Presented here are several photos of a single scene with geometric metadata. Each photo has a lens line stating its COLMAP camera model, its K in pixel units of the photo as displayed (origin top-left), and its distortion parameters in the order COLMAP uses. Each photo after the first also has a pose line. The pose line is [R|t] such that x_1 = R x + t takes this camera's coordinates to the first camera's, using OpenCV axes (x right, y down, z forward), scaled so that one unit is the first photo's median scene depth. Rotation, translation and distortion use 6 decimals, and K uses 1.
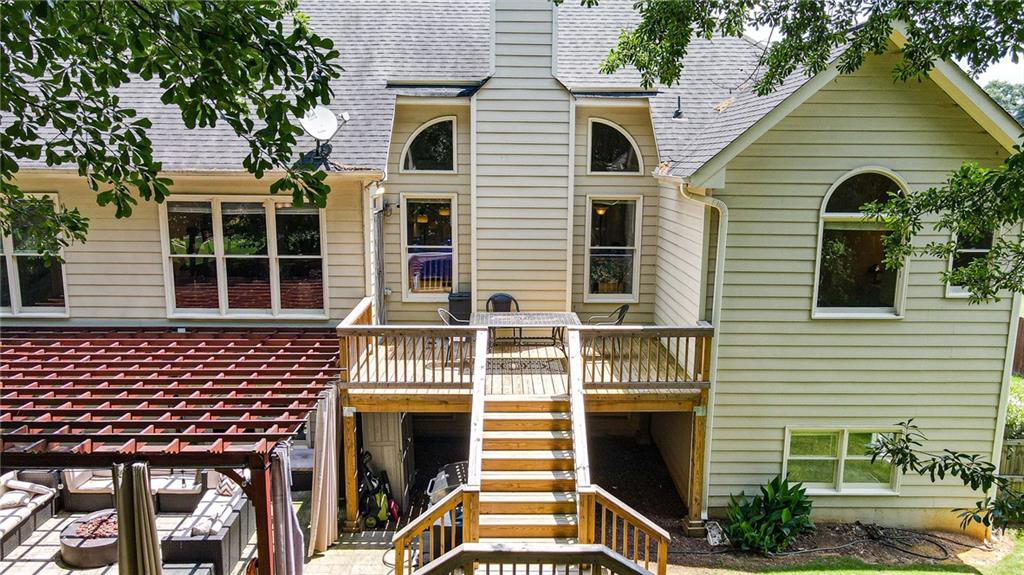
lens RADIAL K [[760.8, 0, 521.0], [0, 760.8, 294.7], [0, 0, 1]] dist [0.009786, 0.008246]
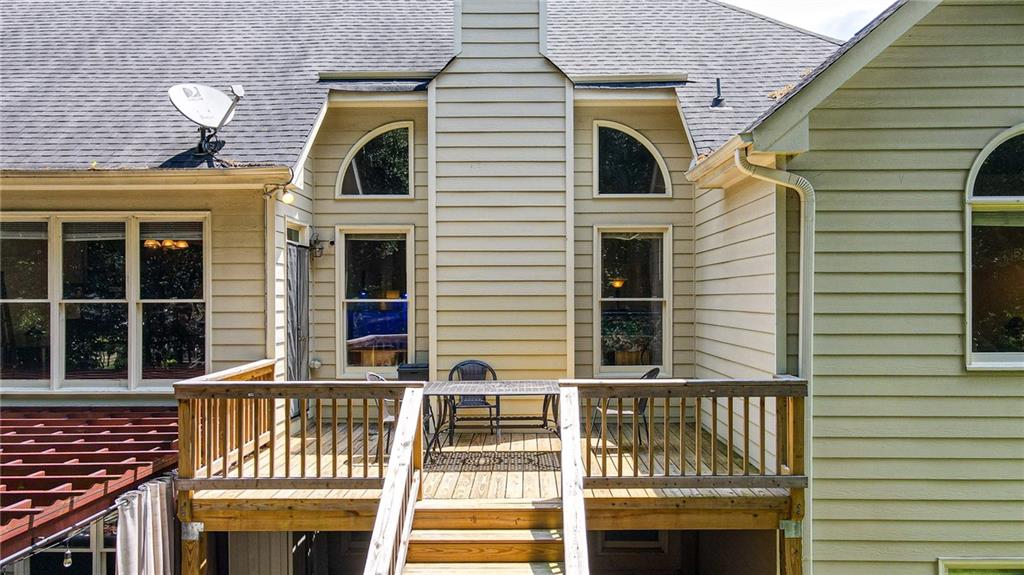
lens RADIAL K [[762.8, 0, 516.6], [0, 762.8, 292.7], [0, 0, 1]] dist [0.020520, -0.000754]
pose [[0.999330, -0.011707, -0.034683, 0.042945], [0.005020, 0.982357, -0.186949, 0.074343], [0.036260, 0.186650, 0.981757, 0.341309]]
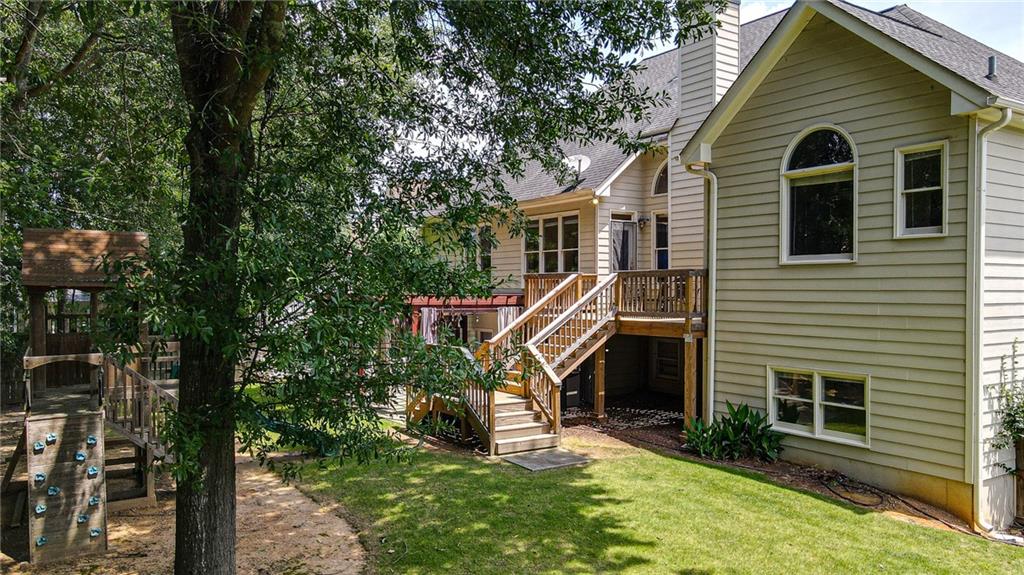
lens RADIAL K [[760.8, 0, 521.0], [0, 760.8, 294.7], [0, 0, 1]] dist [0.009786, 0.008246]
pose [[0.546921, -0.000816, -0.837184, 1.004746], [-0.147948, 0.984166, -0.097611, 0.217367], [0.824008, 0.177245, 0.538141, 0.076102]]
